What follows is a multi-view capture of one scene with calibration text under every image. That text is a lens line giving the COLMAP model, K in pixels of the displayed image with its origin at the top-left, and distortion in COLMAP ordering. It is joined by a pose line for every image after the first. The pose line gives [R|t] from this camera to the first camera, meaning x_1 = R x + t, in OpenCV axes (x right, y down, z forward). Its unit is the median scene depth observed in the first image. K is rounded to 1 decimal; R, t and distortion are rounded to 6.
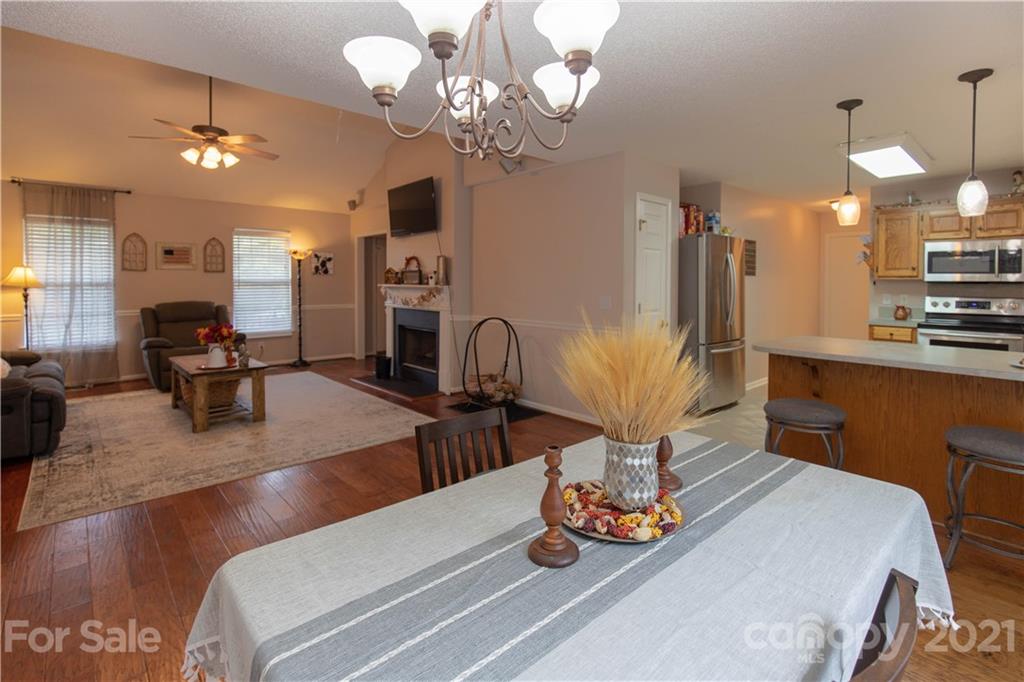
lens RADIAL K [[480.7, 0, 520.2], [0, 480.7, 285.5], [0, 0, 1]] dist [-0.005499, -0.001018]
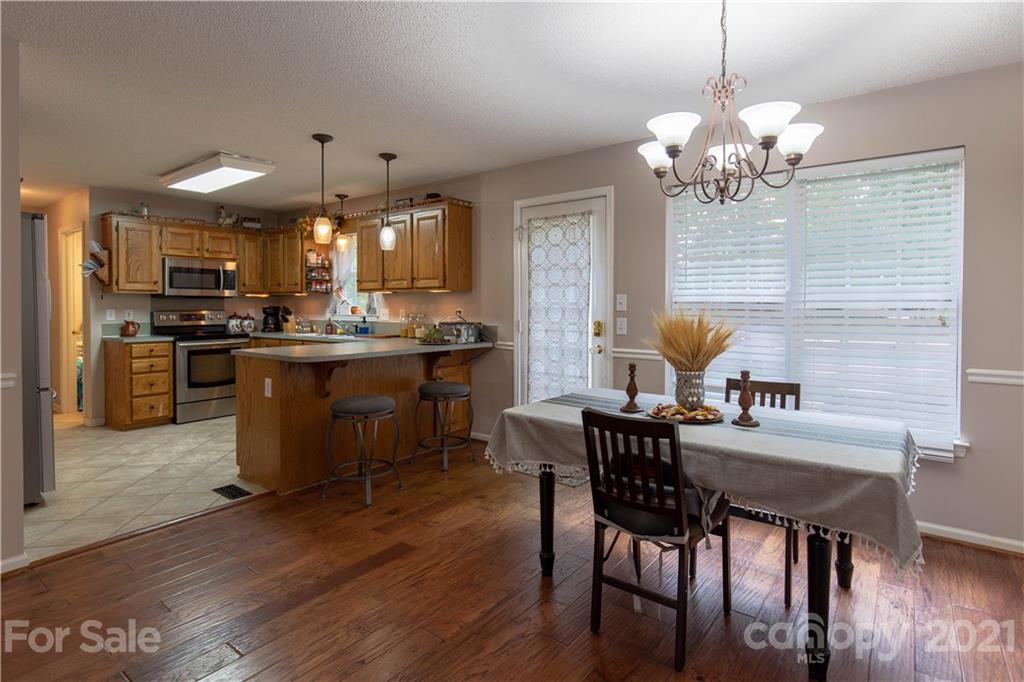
lens RADIAL K [[520.2, 0, 507.0], [0, 520.2, 312.1], [0, 0, 1]] dist [0.004794, -0.002688]
pose [[-0.186232, -0.016803, 0.982362, -0.385716], [0.007039, 0.999805, 0.018436, 0.010941], [-0.982480, 0.010348, -0.186078, 0.503315]]
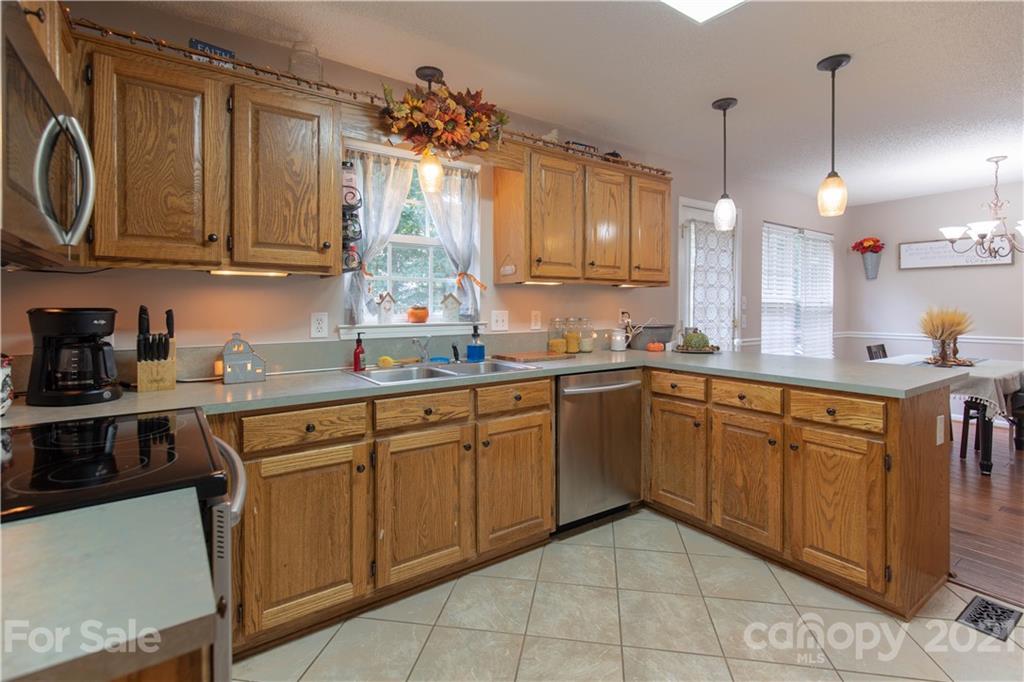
lens RADIAL K [[480.7, 0, 519.6], [0, 480.7, 304.4], [0, 0, 1]] dist [-0.005499, -0.001018]
pose [[-0.992847, -0.002657, 0.119363, 0.687411], [-0.001890, 0.999977, 0.006538, 0.010687], [-0.119378, 0.006266, -0.992829, 1.156028]]
